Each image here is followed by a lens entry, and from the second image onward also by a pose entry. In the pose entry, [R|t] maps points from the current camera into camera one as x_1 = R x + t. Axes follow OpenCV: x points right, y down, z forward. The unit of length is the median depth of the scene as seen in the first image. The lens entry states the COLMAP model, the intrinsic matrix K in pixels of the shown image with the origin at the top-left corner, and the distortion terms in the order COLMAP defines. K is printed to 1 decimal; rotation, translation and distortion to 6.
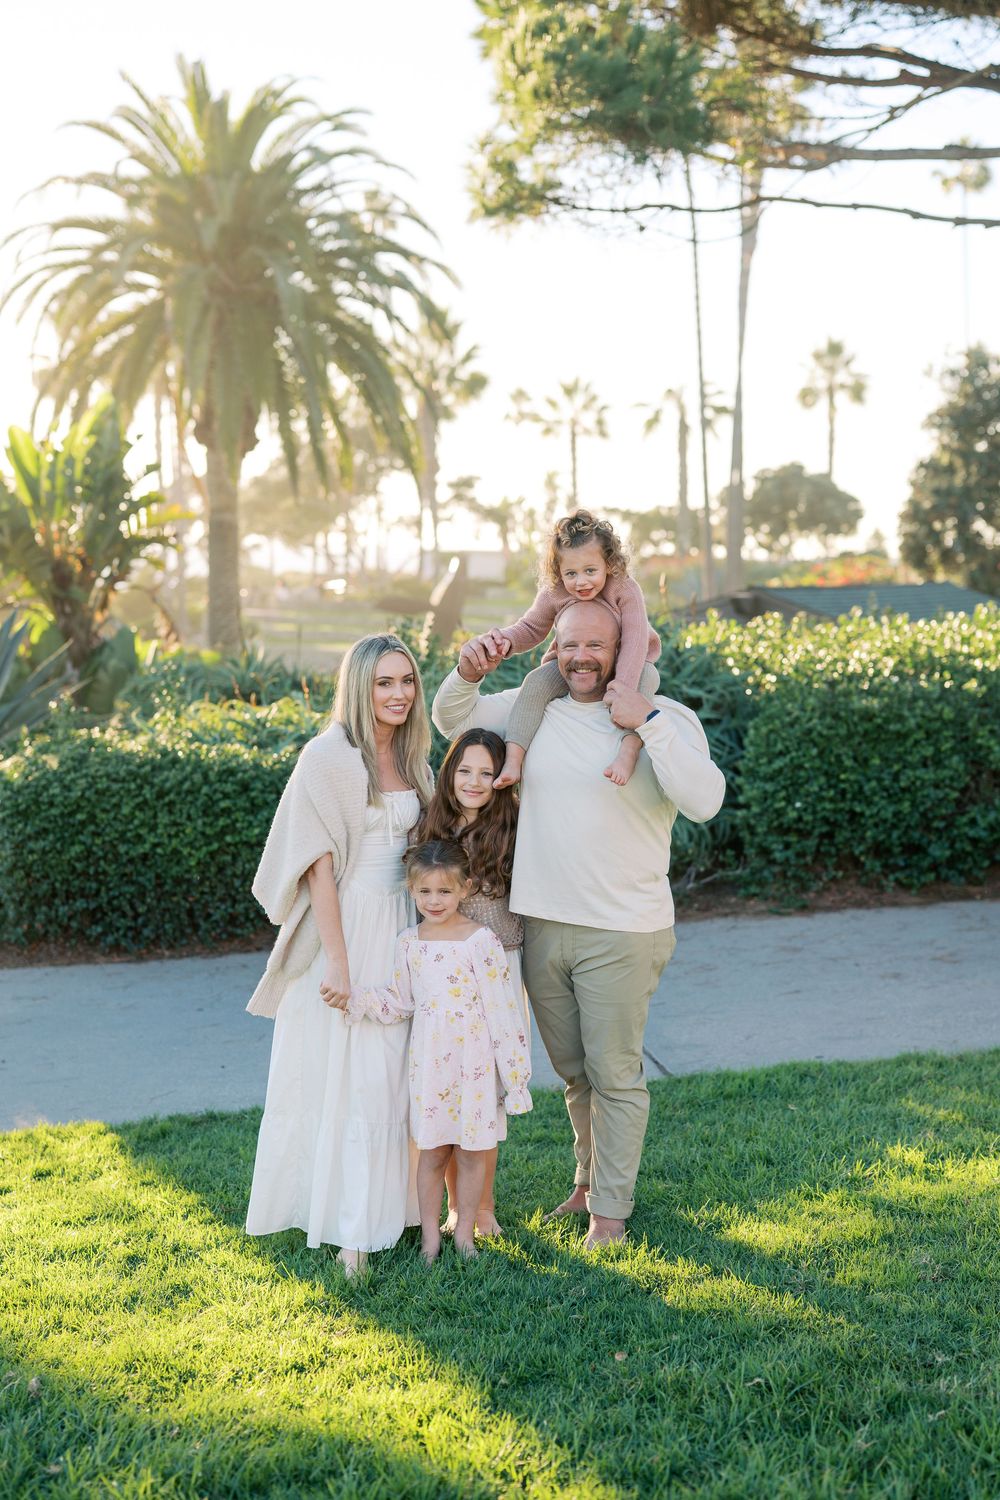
lens RADIAL K [[2090.3, 0, 519.9], [0, 2090.3, 726.0], [0, 0, 1]] dist [-0.020283, -0.083210]
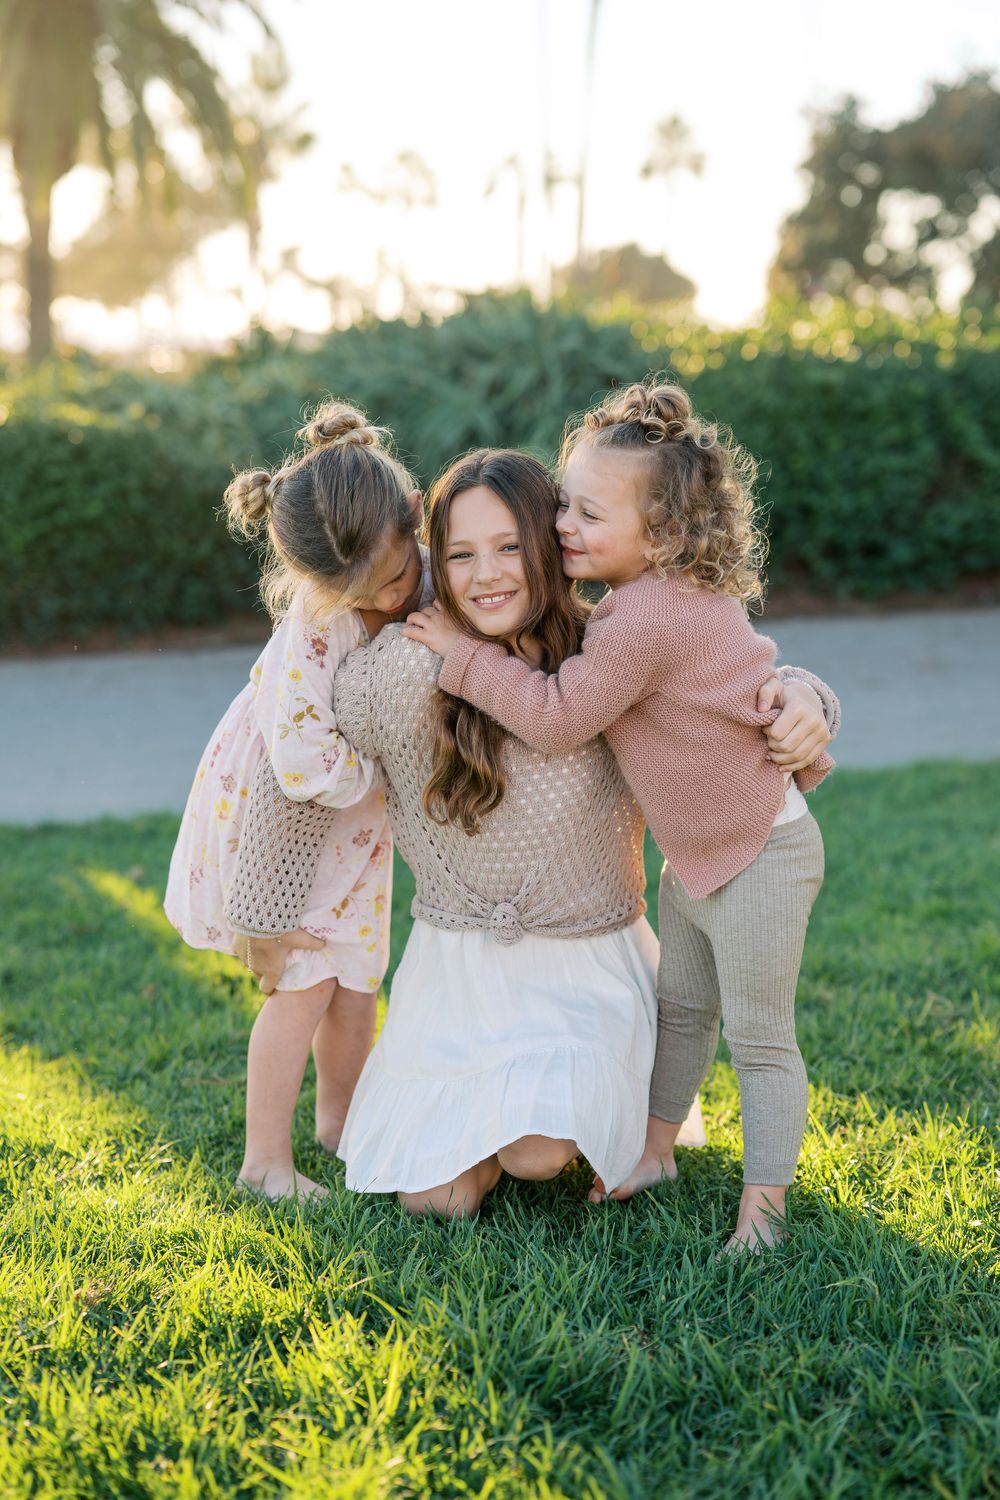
lens RADIAL K [[2091.3, 0, 513.1], [0, 2091.3, 743.3], [0, 0, 1]] dist [-0.021541, 0.061074]
pose [[0.996486, 0.009454, 0.083230, -0.013791], [-0.018342, 0.994125, 0.106675, 0.023620], [-0.081733, -0.107827, 0.990804, 0.075480]]
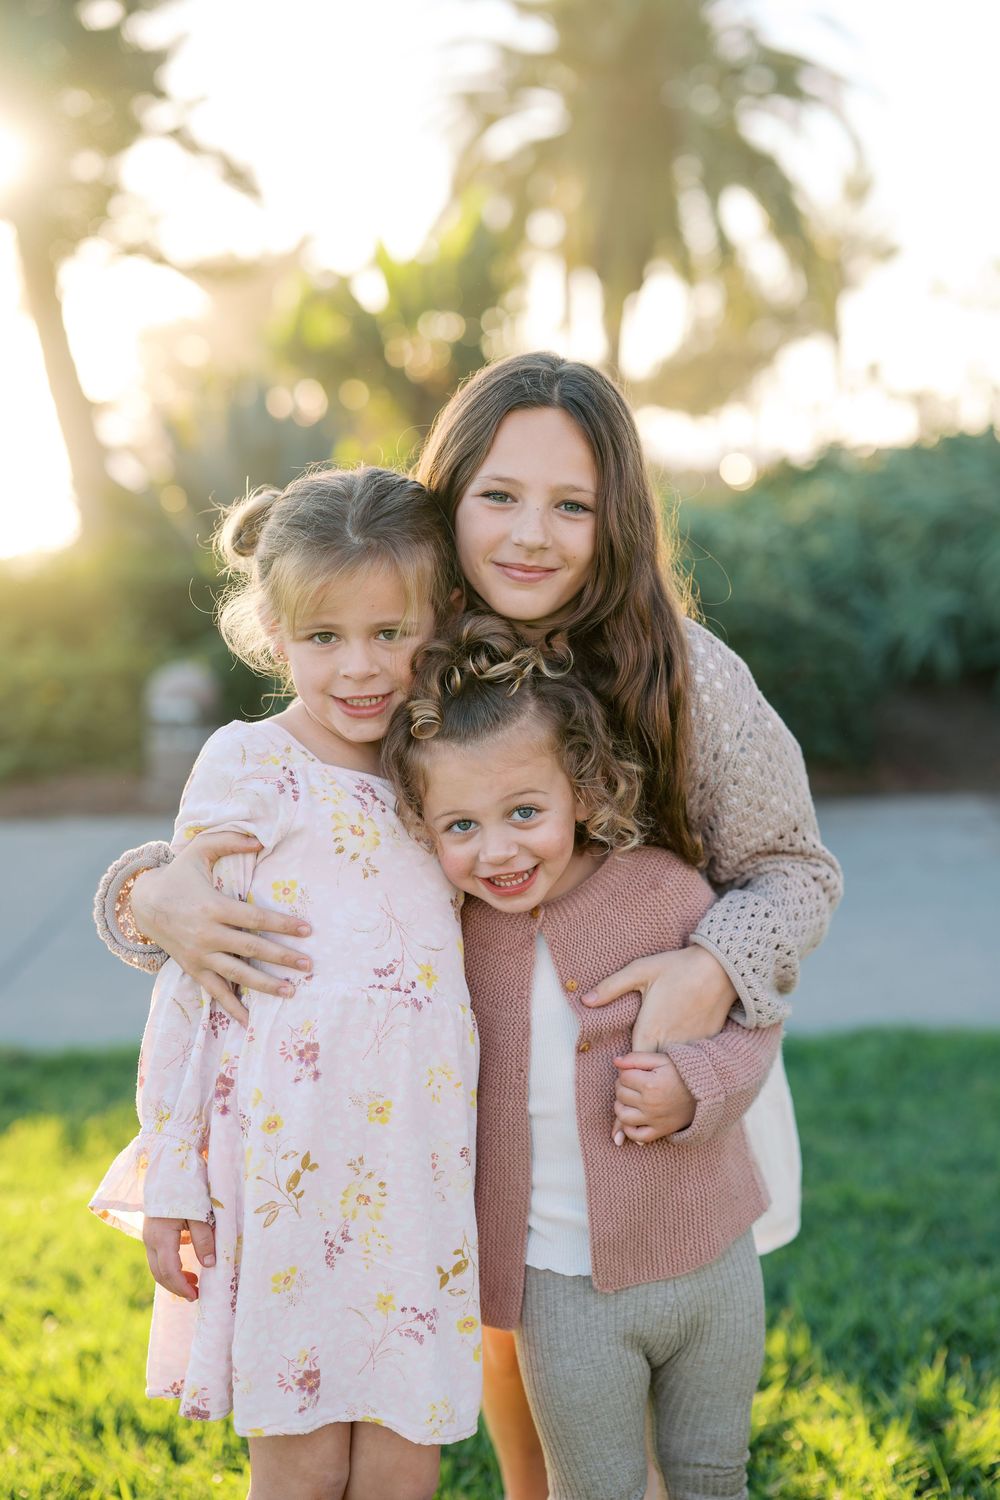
lens RADIAL K [[2122.3, 0, 529.7], [0, 2122.3, 719.9], [0, 0, 1]] dist [0.012637, 0.050694]
pose [[0.982976, 0.034521, -0.180460, -0.008518], [-0.026408, 0.998538, 0.047169, 0.019026], [0.181824, -0.041600, 0.982451, 0.120780]]
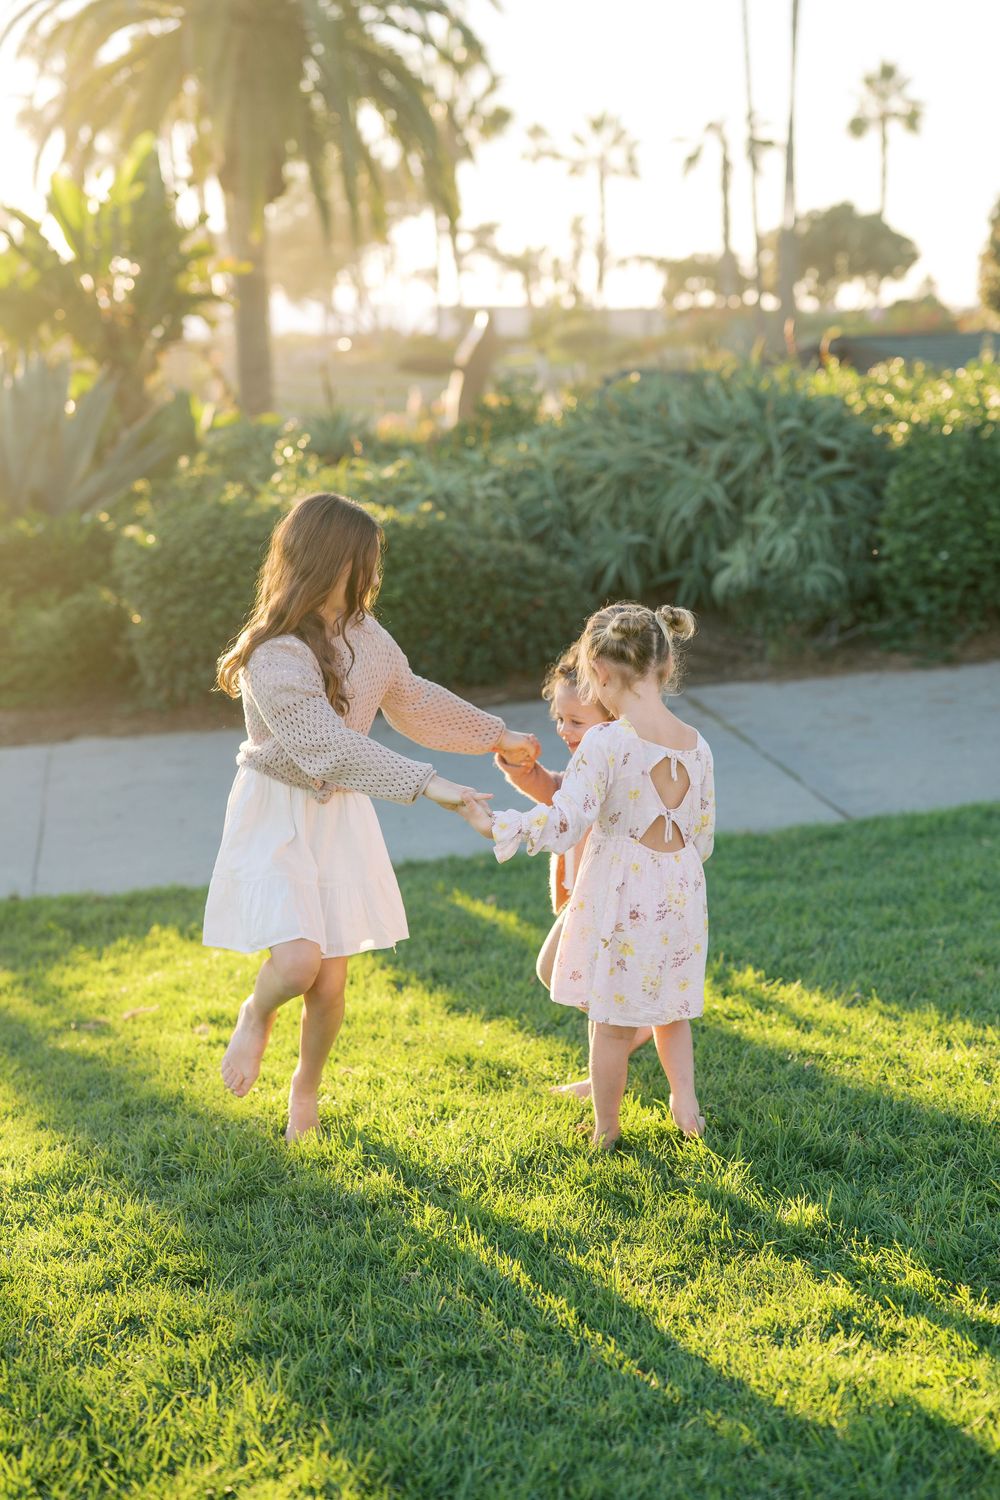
lens RADIAL K [[2242.3, 0, 544.7], [0, 2242.3, 753.8], [0, 0, 1]] dist [-0.008775, 0.069057]
pose [[0.999834, -0.018218, 0.000727, -0.027089], [0.018017, 0.993326, 0.113925, 0.003280], [-0.002797, -0.113893, 0.993489, -0.026871]]
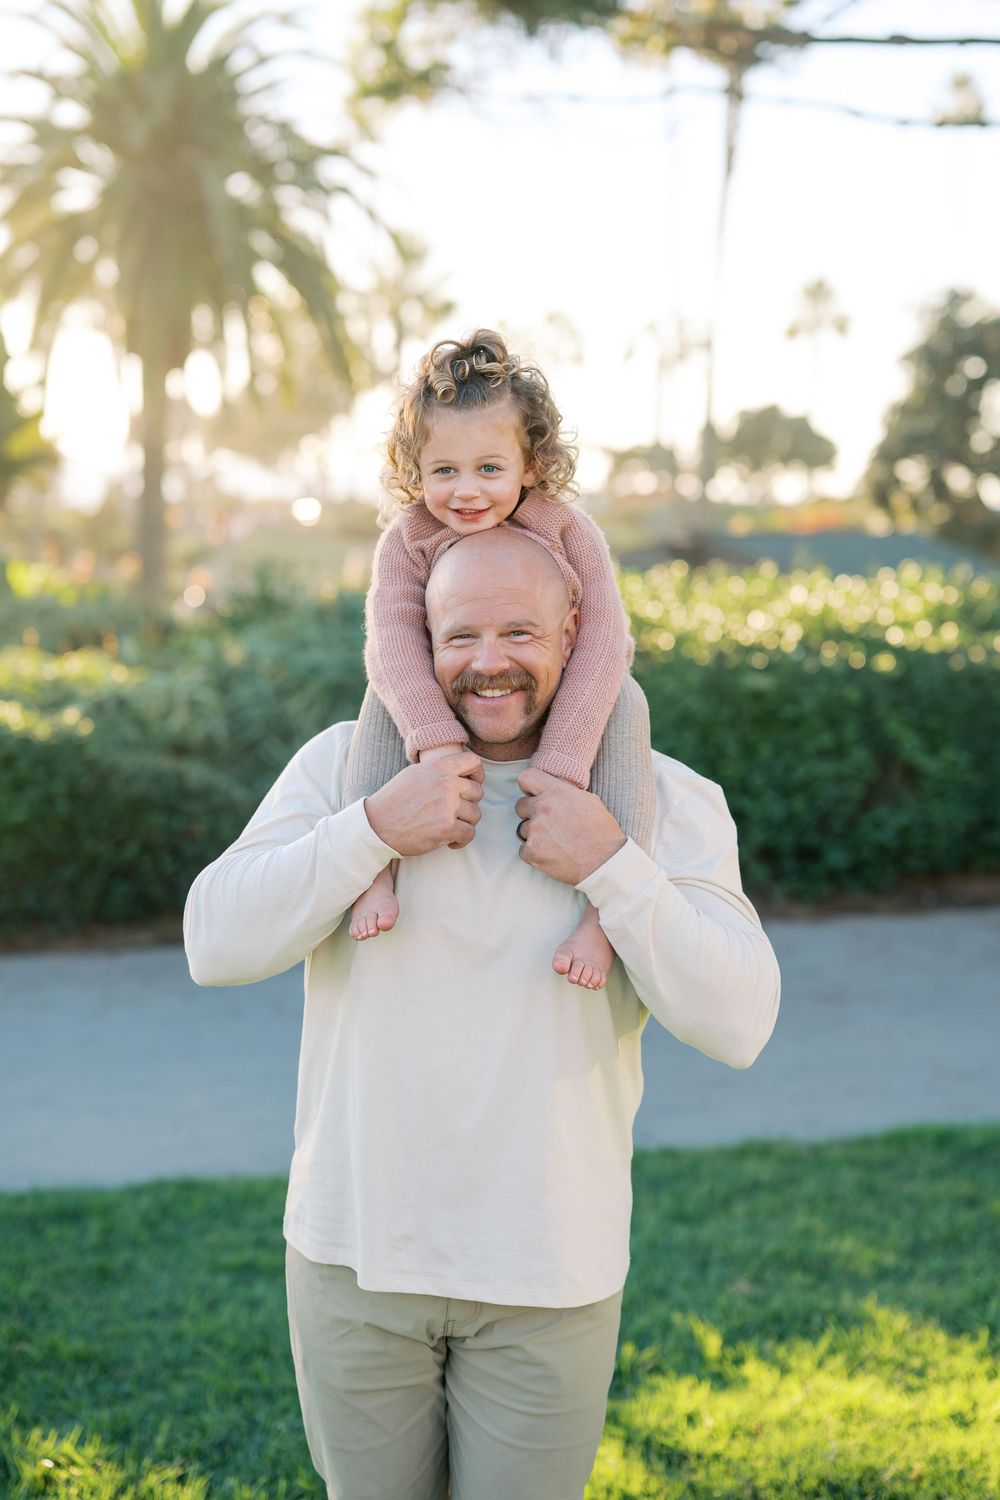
lens RADIAL K [[2091.3, 0, 513.1], [0, 2091.3, 743.3], [0, 0, 1]] dist [-0.021541, 0.061074]
pose [[0.999499, 0.030590, 0.008184, 0.029168], [-0.030902, 0.998672, 0.041225, -0.008499], [-0.006912, -0.041458, 0.999116, 0.073658]]
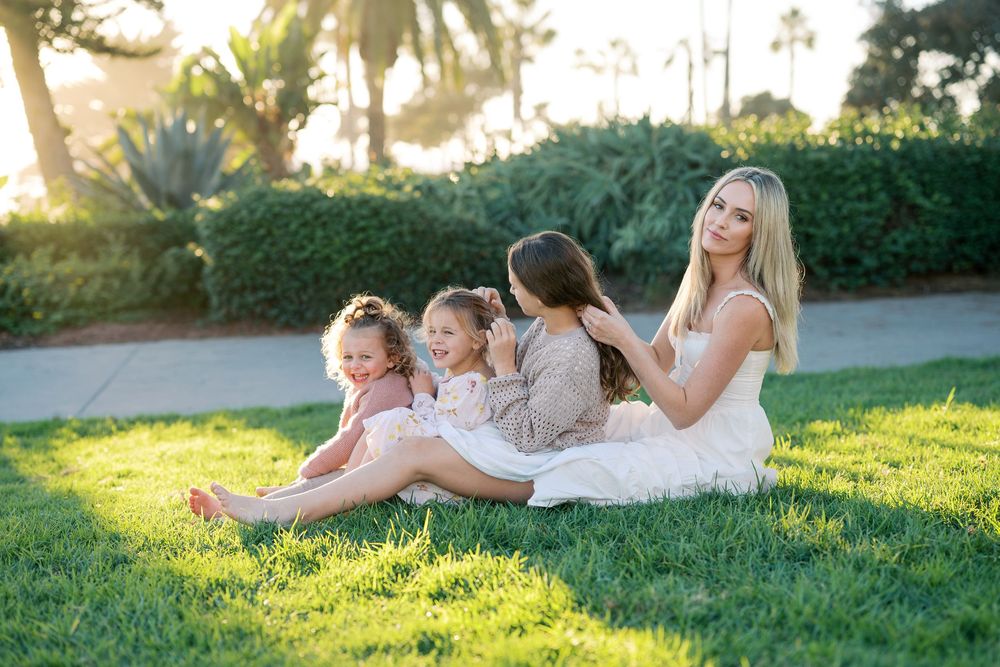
lens RADIAL K [[1394.2, 0, 500.0], [0, 1394.2, 333.5], [0, 0, 1]] dist [-0.021541, 0.061074]
pose [[0.998353, 0.000913, -0.057361, 0.003240], [0.001302, 0.999255, 0.038572, 0.034493], [0.057353, -0.038583, 0.997608, 0.025123]]
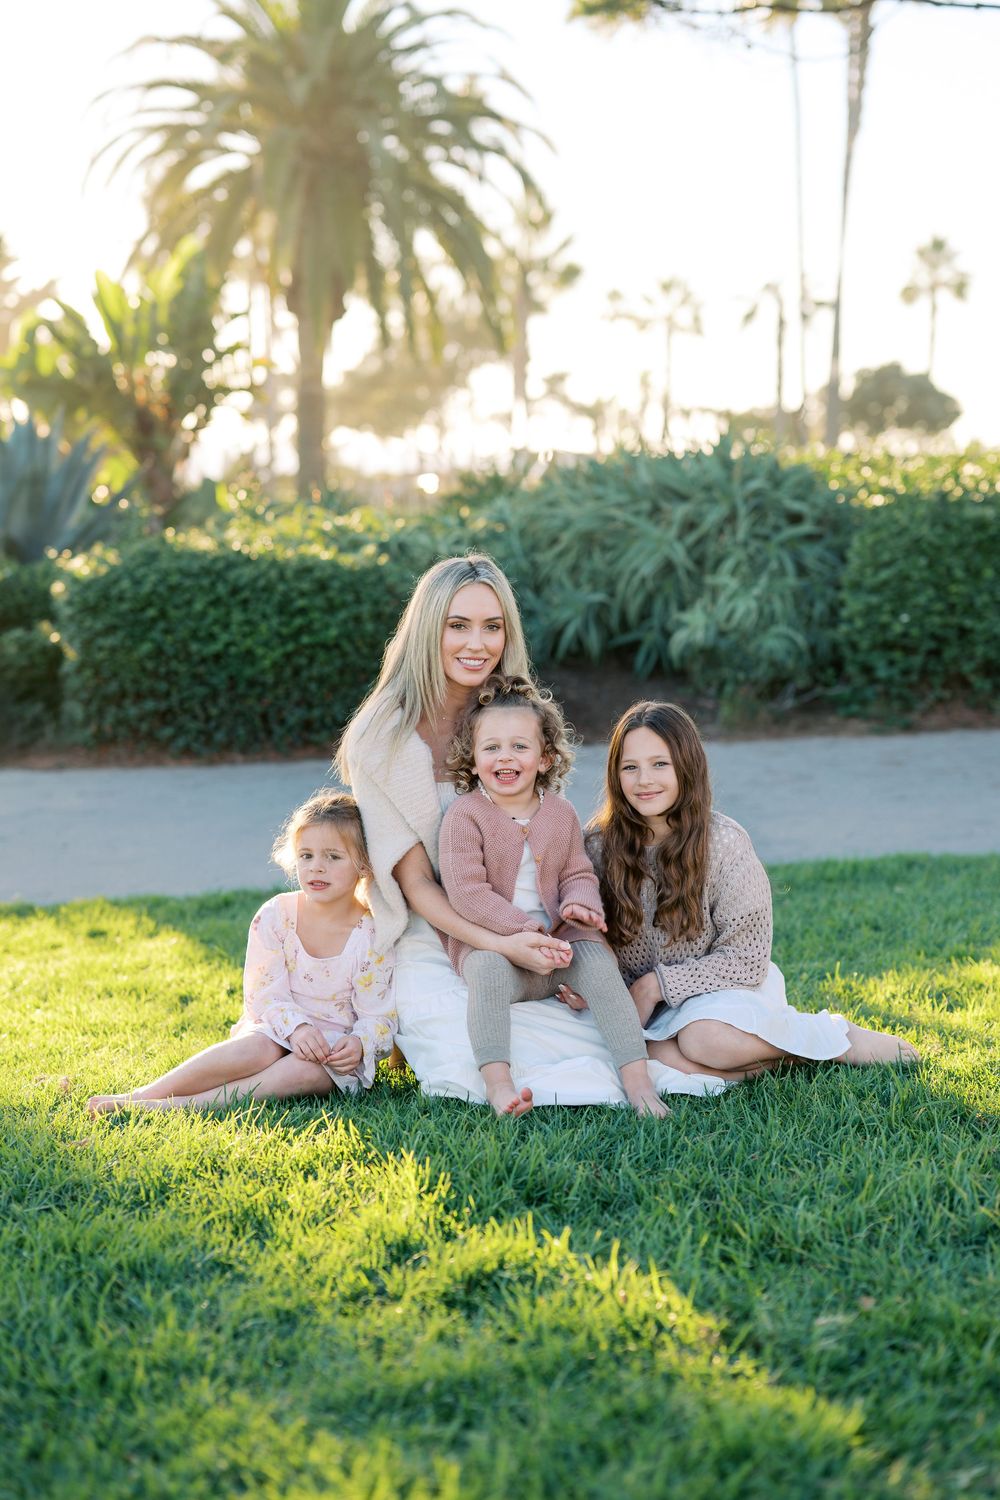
lens RADIAL K [[2091.3, 0, 513.1], [0, 2091.3, 743.3], [0, 0, 1]] dist [-0.021541, 0.061074]
pose [[0.998828, 0.018745, -0.044623, -0.000253], [-0.016393, 0.998486, 0.052504, 0.022693], [0.045539, -0.051711, 0.997623, 0.021462]]
